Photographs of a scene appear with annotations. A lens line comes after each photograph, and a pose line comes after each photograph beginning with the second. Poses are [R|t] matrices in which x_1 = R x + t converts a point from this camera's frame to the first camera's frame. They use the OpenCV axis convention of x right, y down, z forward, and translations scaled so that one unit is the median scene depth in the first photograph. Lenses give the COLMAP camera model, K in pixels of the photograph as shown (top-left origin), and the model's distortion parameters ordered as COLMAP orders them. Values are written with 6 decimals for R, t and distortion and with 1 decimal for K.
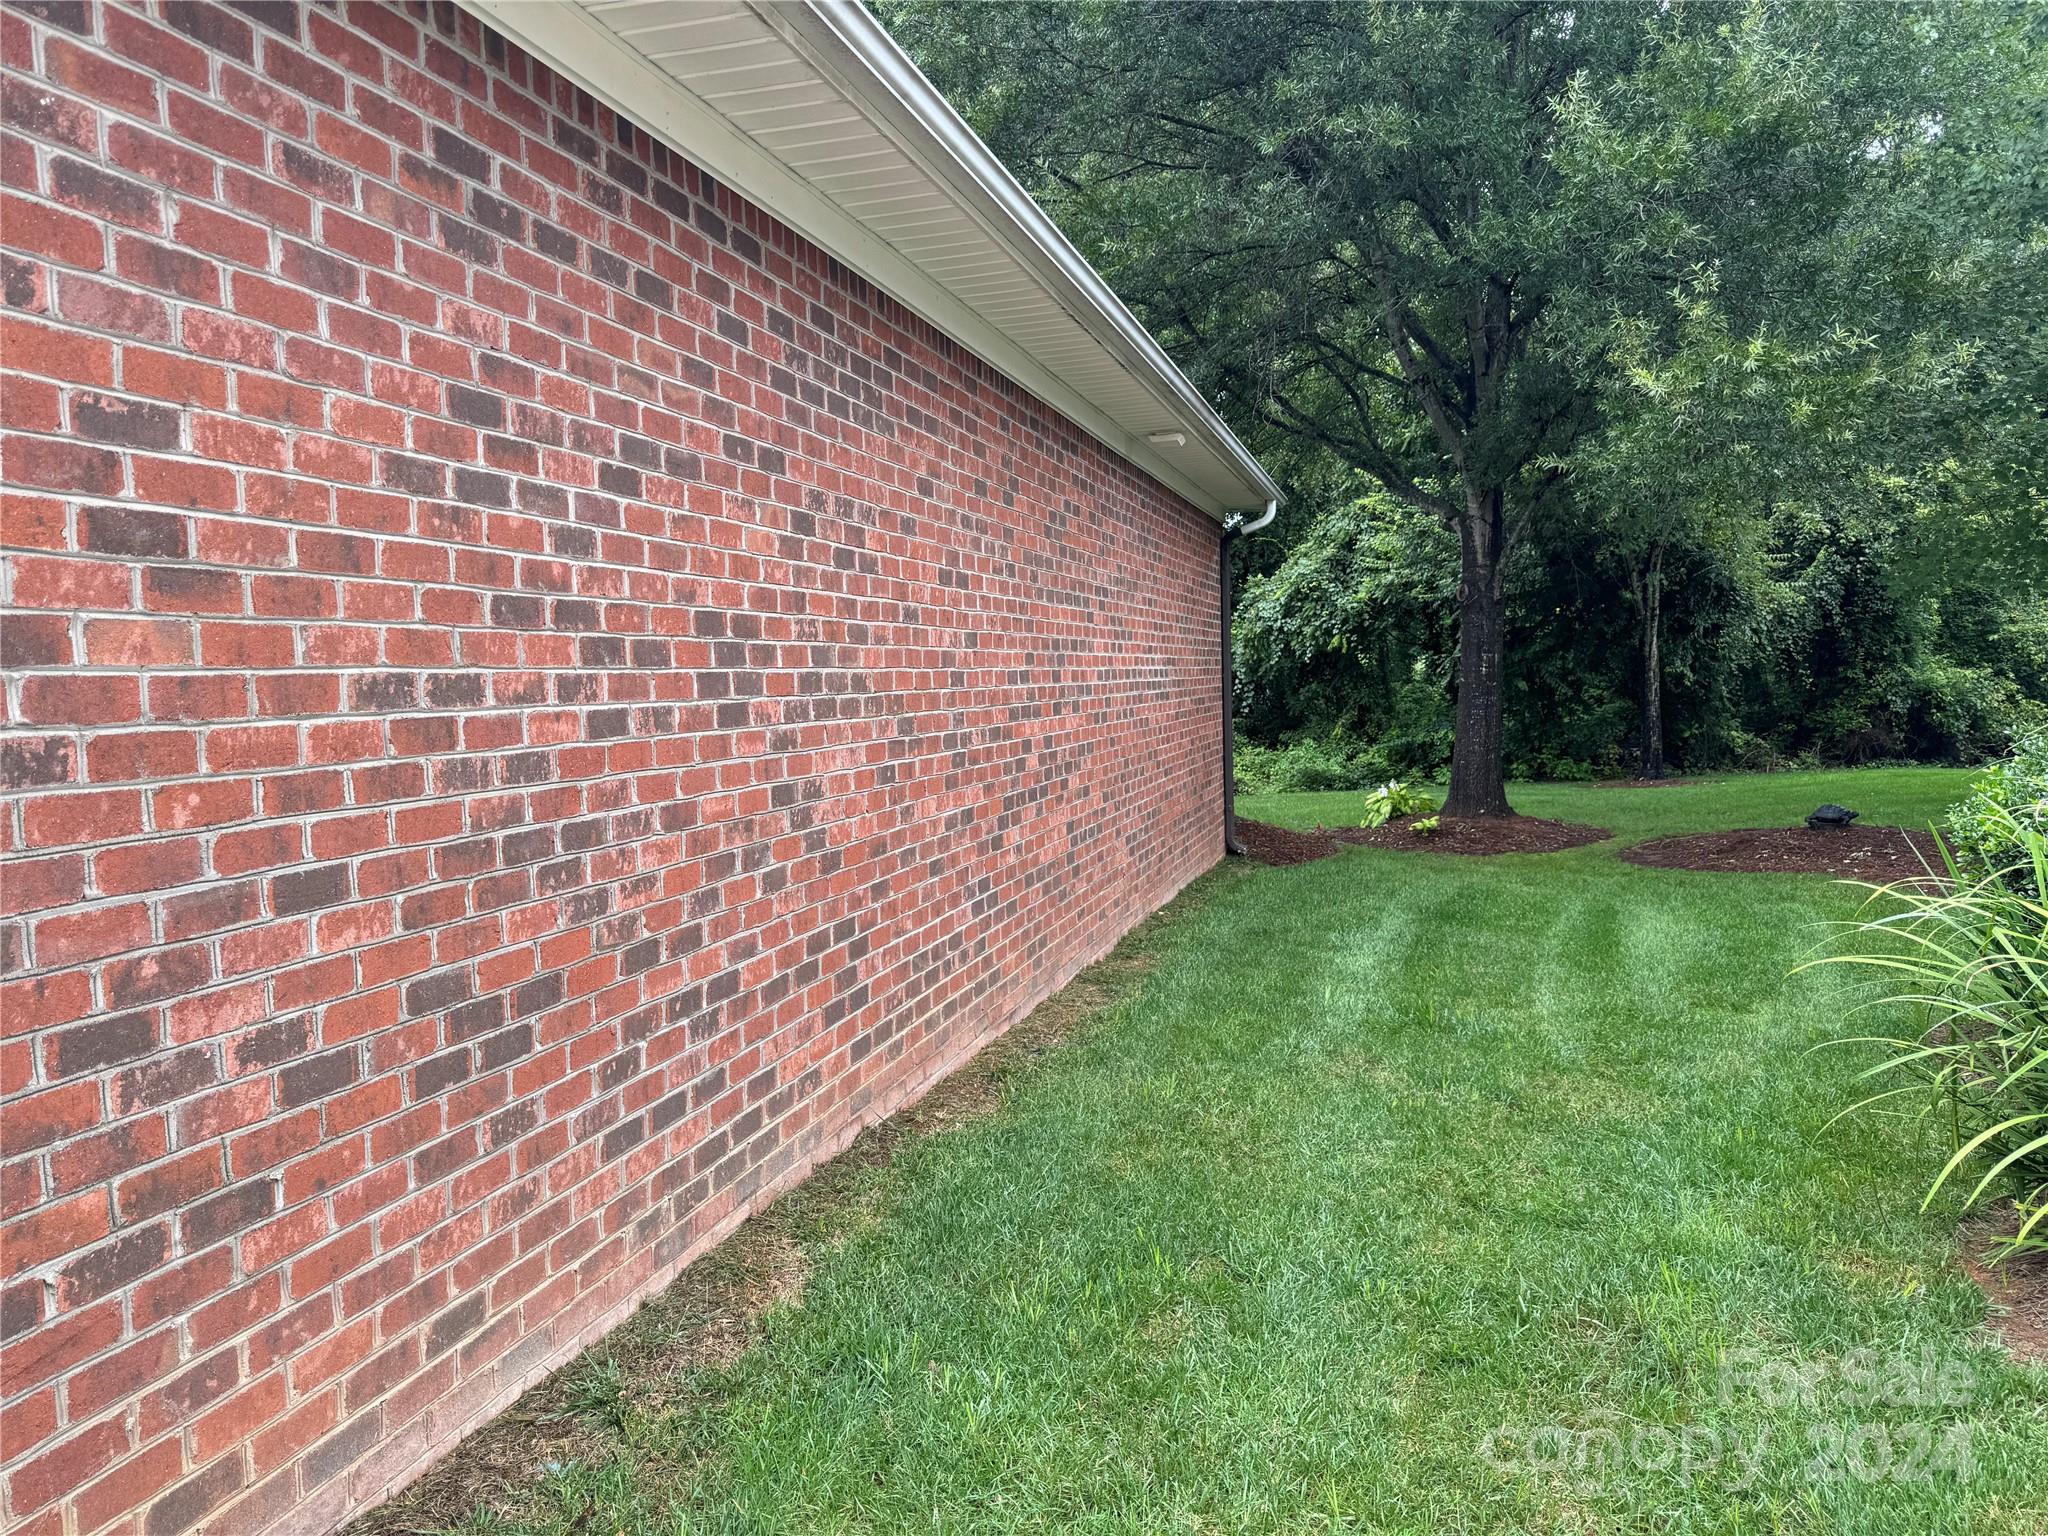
lens RADIAL K [[1409.8, 0, 1017.3], [0, 1409.8, 774.8], [0, 0, 1]] dist [0.140428, -0.256699]
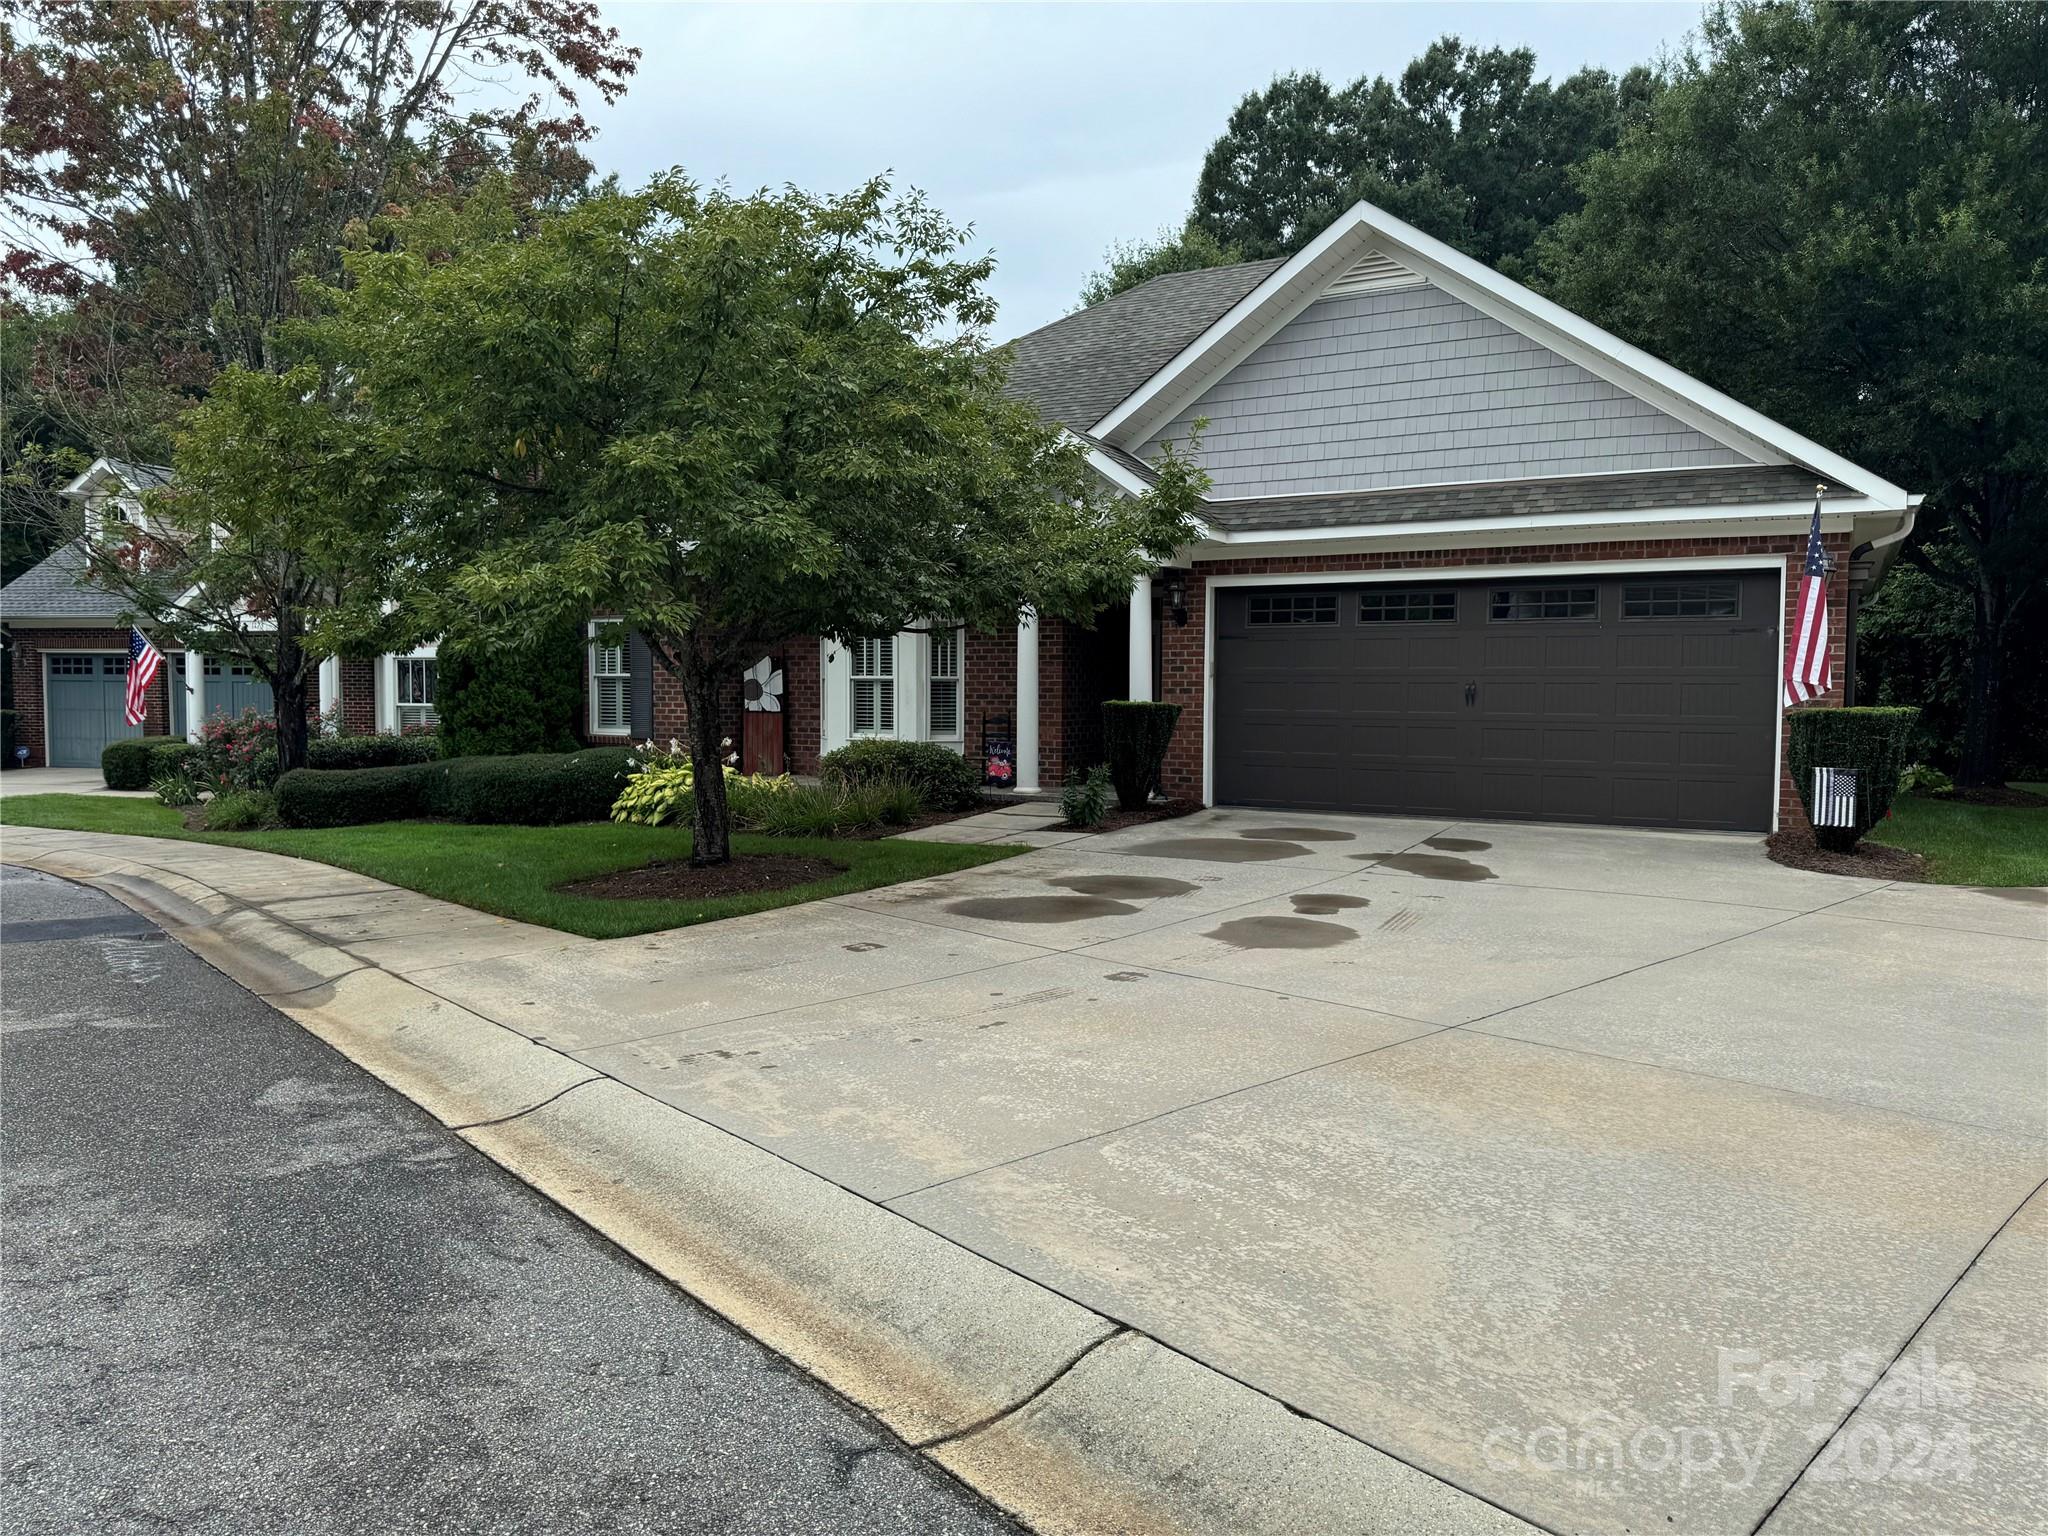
lens RADIAL K [[1392.3, 0, 1043.7], [0, 1392.3, 764.6], [0, 0, 1]] dist [0.074701, -0.096334]
pose [[0.972823, 0.047462, -0.226633, -0.179146], [-0.049346, 0.998778, -0.002650, 0.033580], [0.226231, 0.013762, 0.973977, -0.404025]]
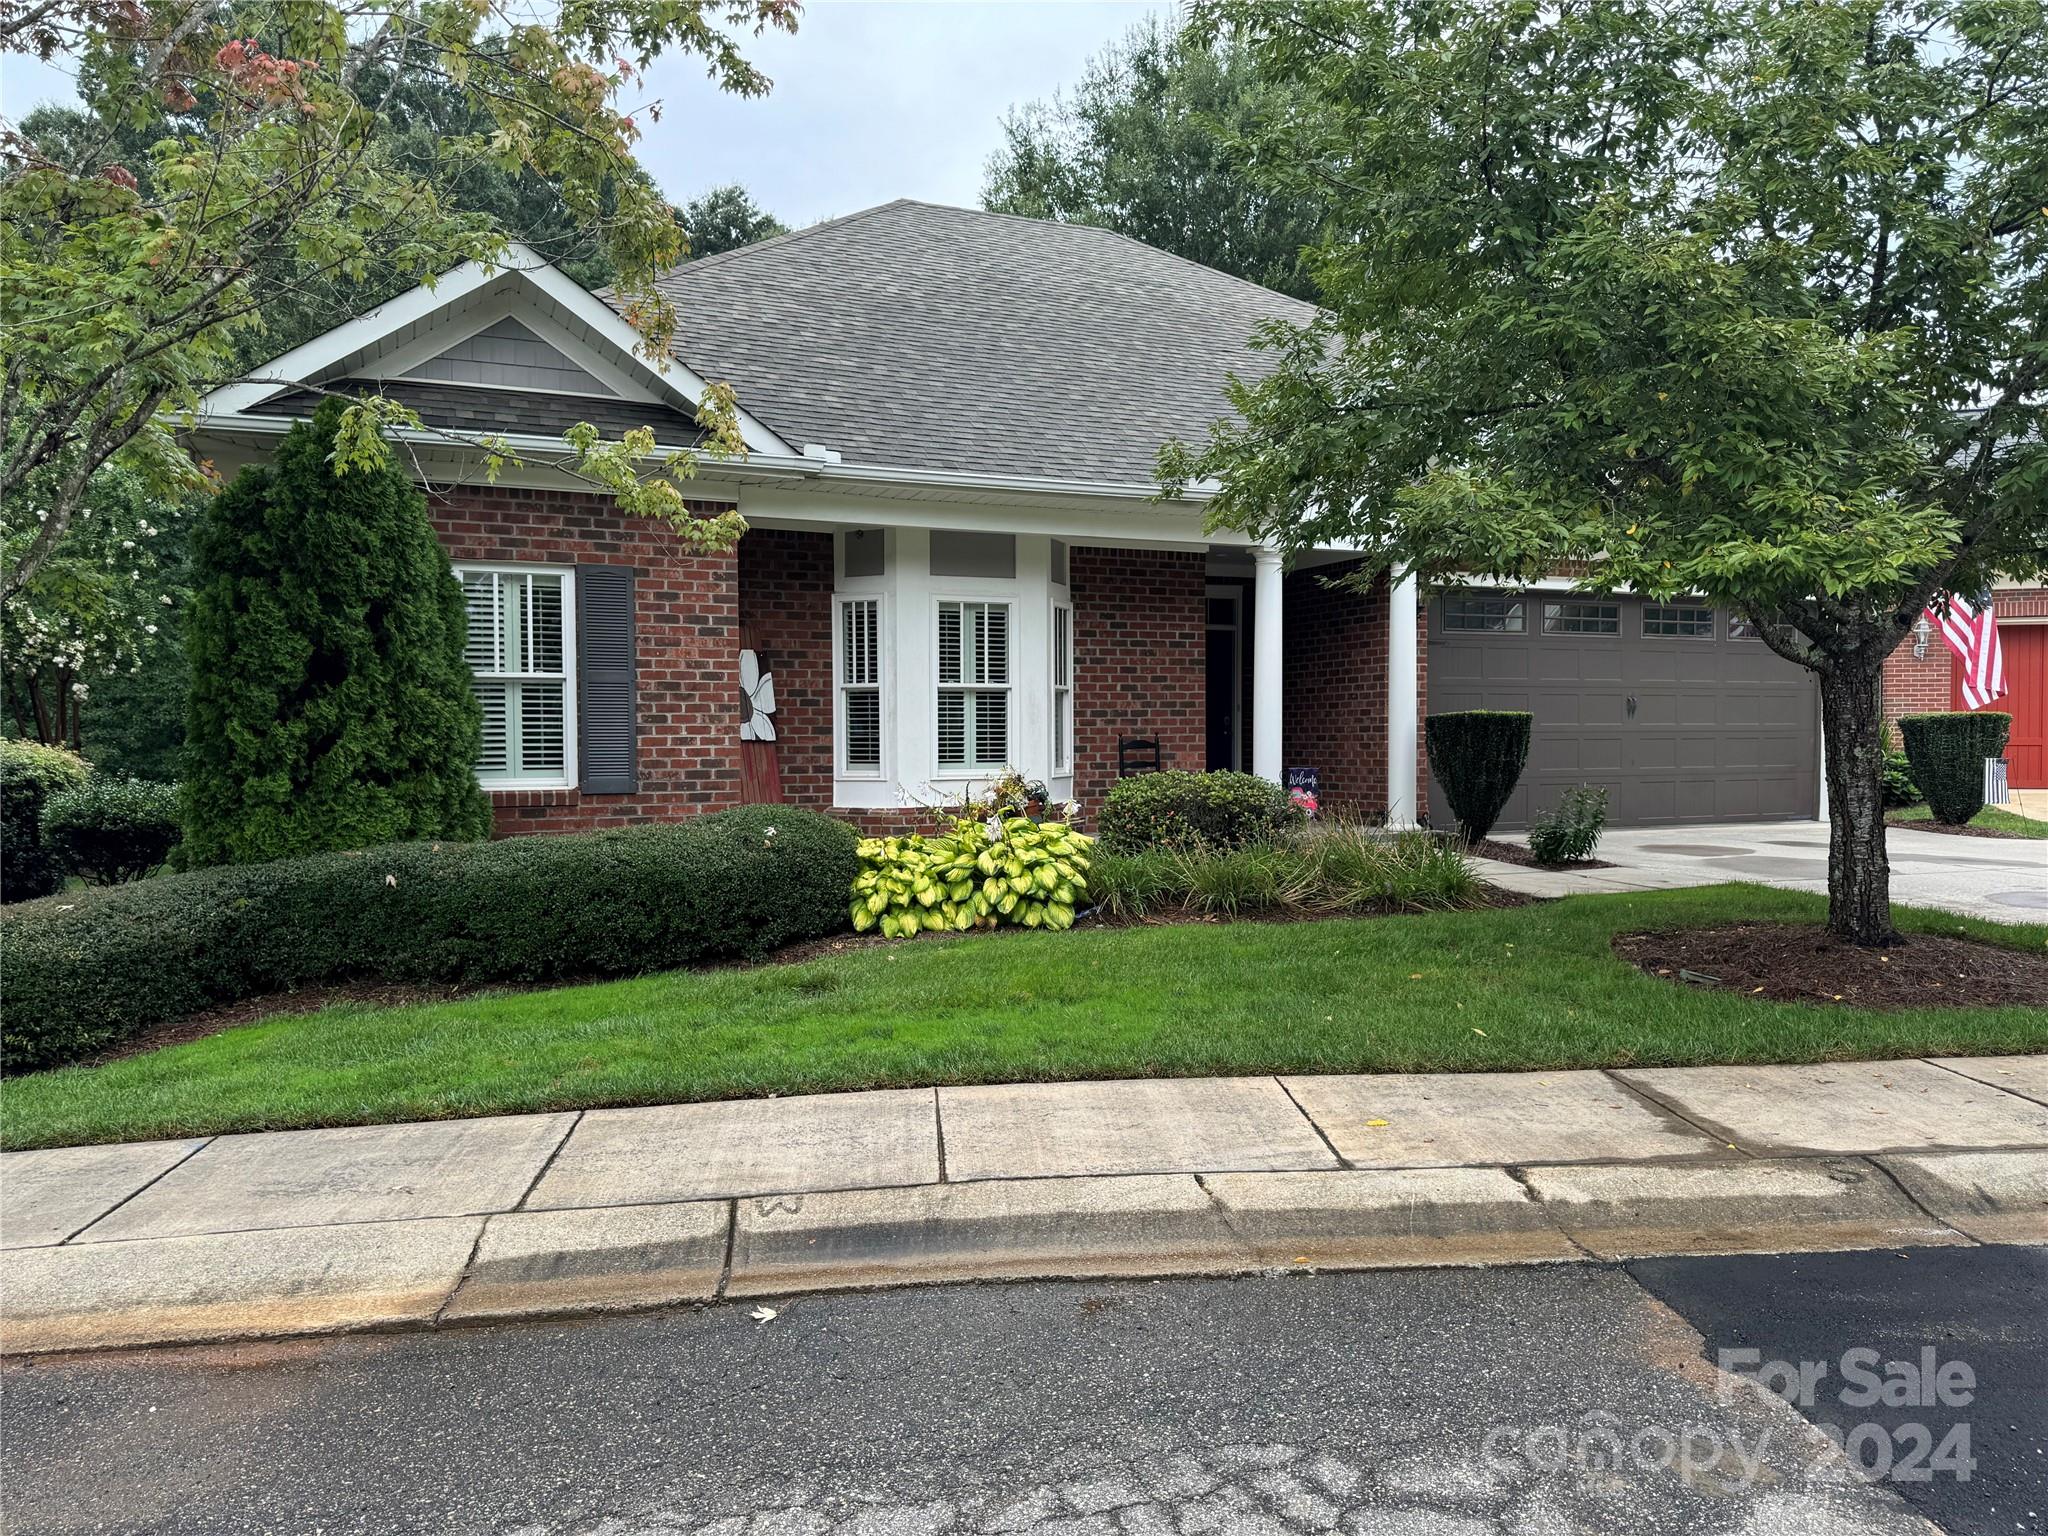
lens RADIAL K [[1408.0, 0, 1024.3], [0, 1408.0, 773.2], [0, 0, 1]] dist [0.134798, -0.250968]
pose [[0.787739, 0.007892, 0.615959, -0.607820], [0.023836, 0.998779, -0.043280, 0.041232], [-0.615548, 0.048775, 0.786588, -0.178561]]
